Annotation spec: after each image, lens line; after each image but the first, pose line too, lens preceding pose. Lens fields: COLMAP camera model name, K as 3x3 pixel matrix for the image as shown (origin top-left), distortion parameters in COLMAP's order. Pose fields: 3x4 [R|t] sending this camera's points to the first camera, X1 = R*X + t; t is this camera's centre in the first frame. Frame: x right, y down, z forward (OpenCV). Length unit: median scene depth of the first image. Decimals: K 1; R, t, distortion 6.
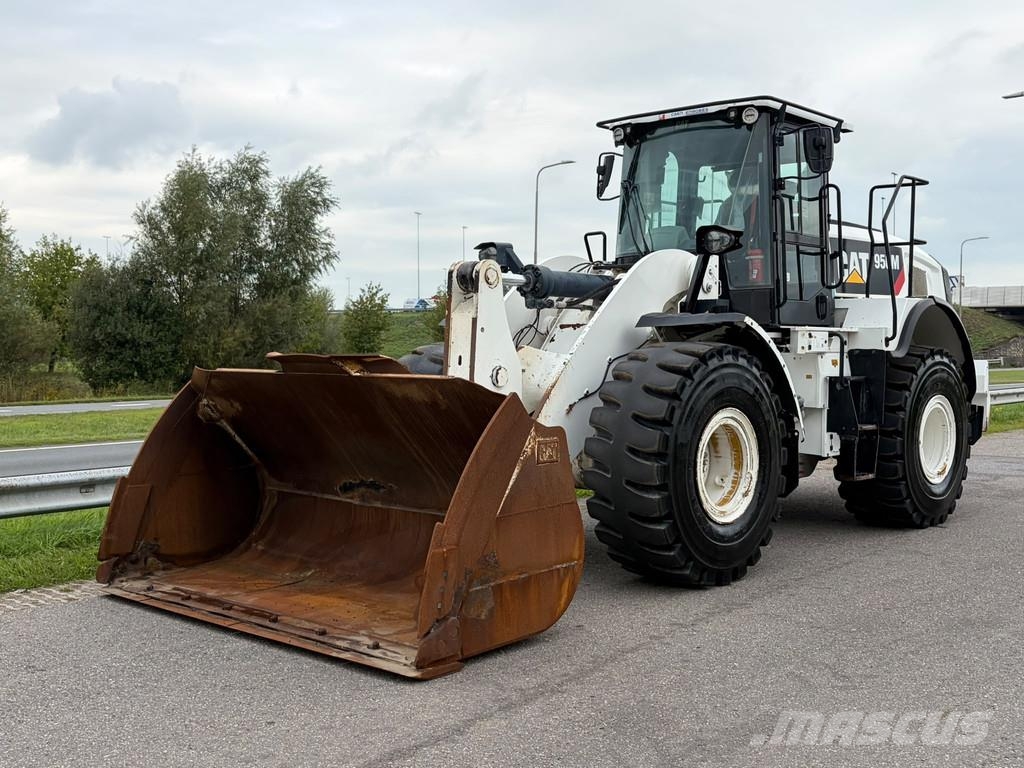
lens RADIAL K [[1177.7, 0, 502.9], [0, 1177.7, 365.6], [0, 0, 1]] dist [0.177038, -0.477108]
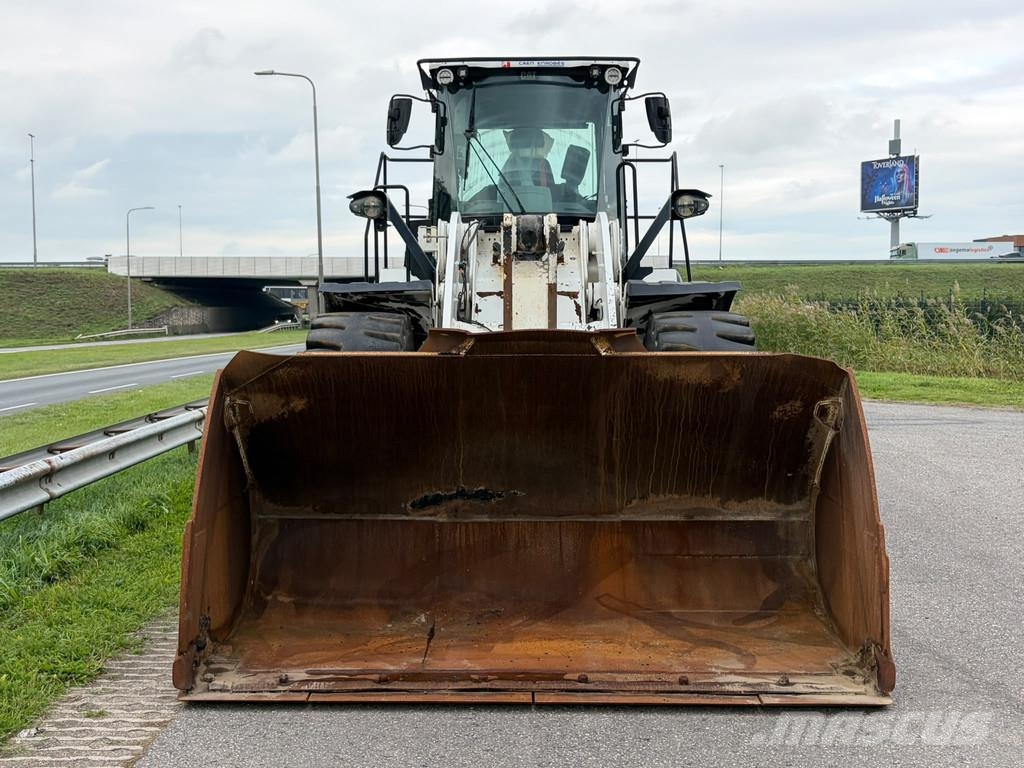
lens RADIAL K [[1197.7, 0, 498.5], [0, 1197.7, 363.8], [0, 0, 1]] dist [0.144068, -0.353999]
pose [[0.751348, -0.034445, 0.659007, -0.625078], [0.019010, 0.999352, 0.030562, -0.010273], [-0.659633, -0.010435, 0.751516, 0.392228]]
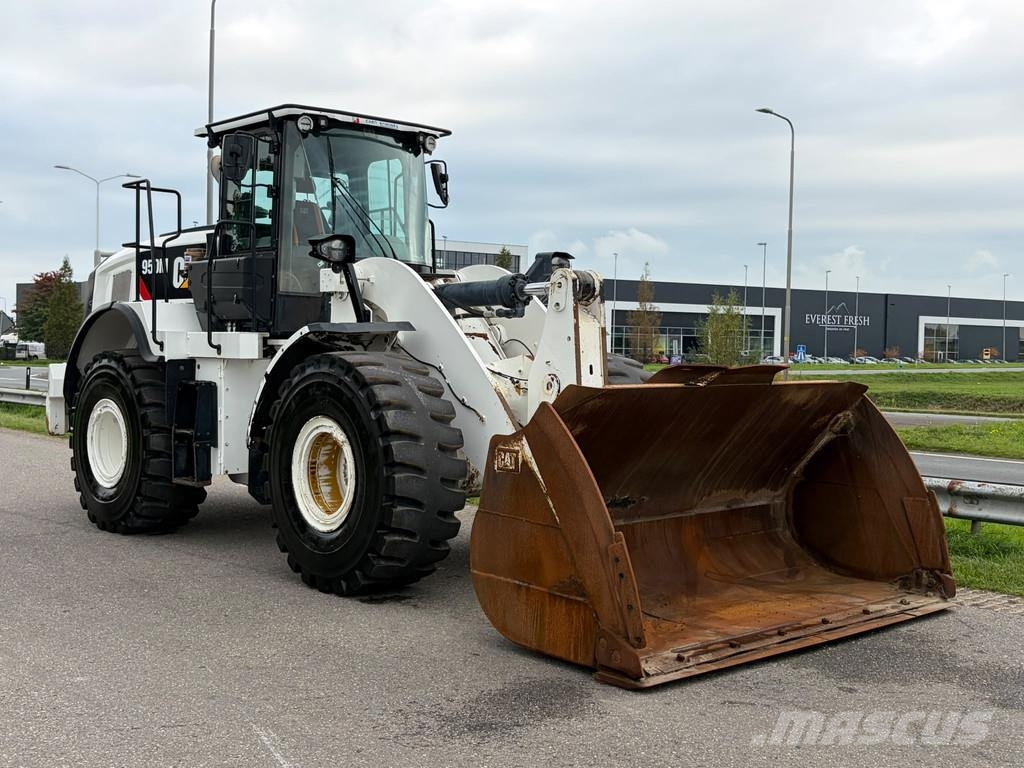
lens RADIAL K [[1177.7, 0, 502.9], [0, 1177.7, 365.6], [0, 0, 1]] dist [0.177038, -0.477108]
pose [[0.109955, -0.016870, 0.993793, -1.066172], [0.014277, 0.999780, 0.015392, -0.024878], [-0.993834, 0.012496, 0.110172, 0.990315]]
